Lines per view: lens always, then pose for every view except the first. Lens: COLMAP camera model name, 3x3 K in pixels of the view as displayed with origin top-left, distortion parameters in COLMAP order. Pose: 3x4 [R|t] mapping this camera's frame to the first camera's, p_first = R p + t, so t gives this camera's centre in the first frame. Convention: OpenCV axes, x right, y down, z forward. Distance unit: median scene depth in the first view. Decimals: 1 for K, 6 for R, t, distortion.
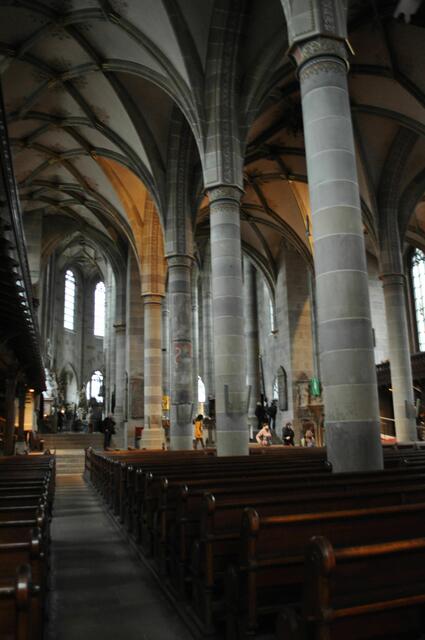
lens RADIAL K [[515.3, 0, 209.0], [0, 515.3, 315.9], [0, 0, 1]] dist [-0.080913, 0.000076]
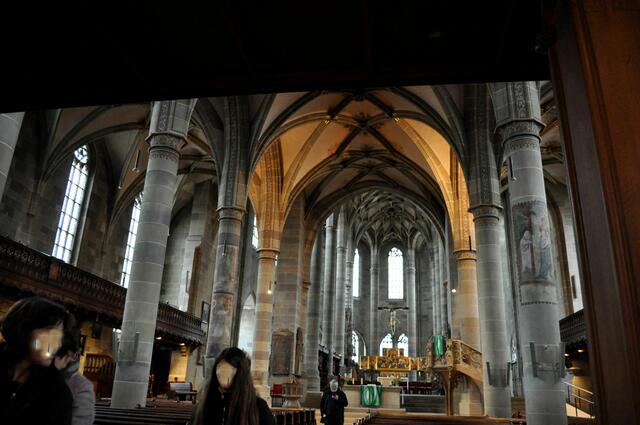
lens RADIAL K [[515.3, 0, 318.4], [0, 515.3, 213.2], [0, 0, 1]] dist [-0.080913, 0.000076]
pose [[0.871316, -0.106203, -0.479093, 0.474027], [0.045979, 0.989673, -0.135766, 0.030455], [0.488564, 0.096267, 0.867201, 0.167500]]
